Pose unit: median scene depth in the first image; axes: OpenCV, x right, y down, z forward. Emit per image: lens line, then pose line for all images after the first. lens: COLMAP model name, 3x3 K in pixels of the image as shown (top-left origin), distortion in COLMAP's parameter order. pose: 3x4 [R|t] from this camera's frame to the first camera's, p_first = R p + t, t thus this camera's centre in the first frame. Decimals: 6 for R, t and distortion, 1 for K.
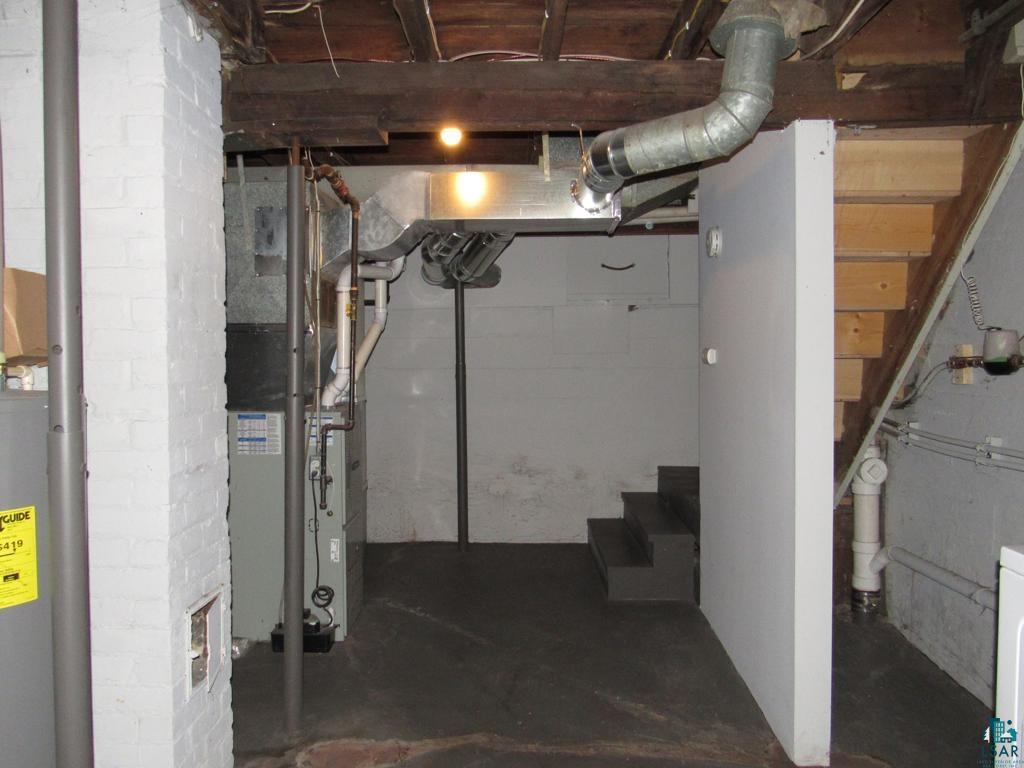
lens RADIAL K [[719.9, 0, 511.2], [0, 719.9, 380.0], [0, 0, 1]] dist [-0.014203, -0.004485]
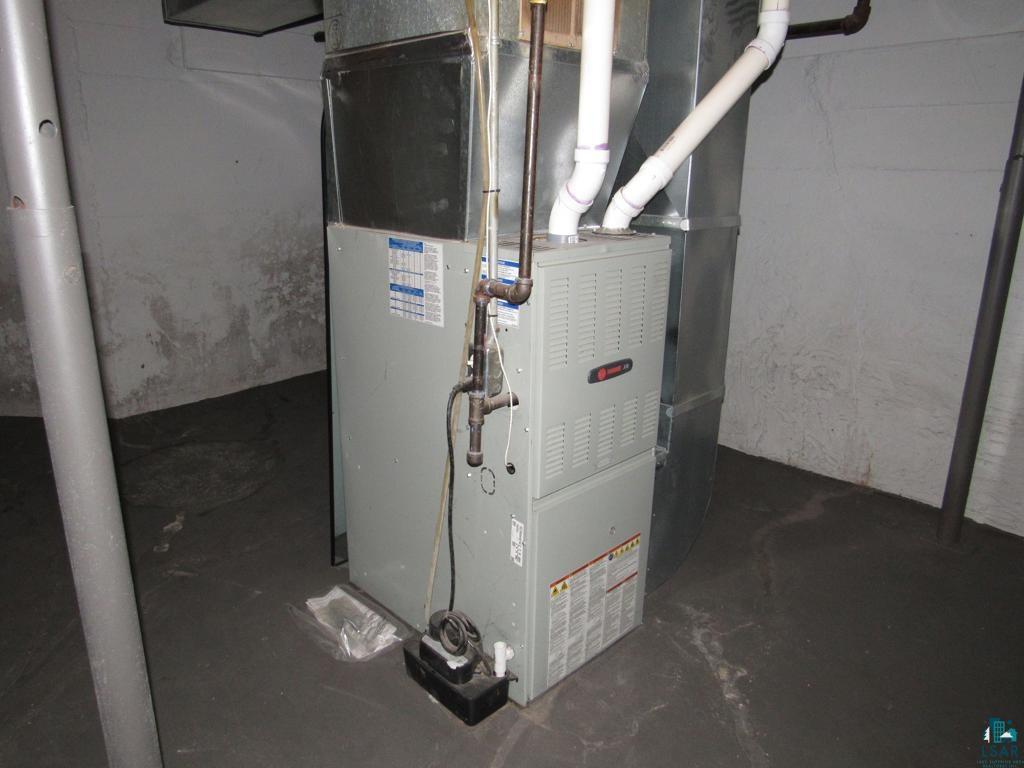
lens RADIAL K [[719.9, 0, 512.7], [0, 719.9, 381.6], [0, 0, 1]] dist [-0.014203, -0.004485]
pose [[0.707737, 0.216279, -0.672556, 0.053138], [-0.040102, 0.962751, 0.267399, 0.005426], [0.705337, -0.162278, 0.690048, 0.687775]]
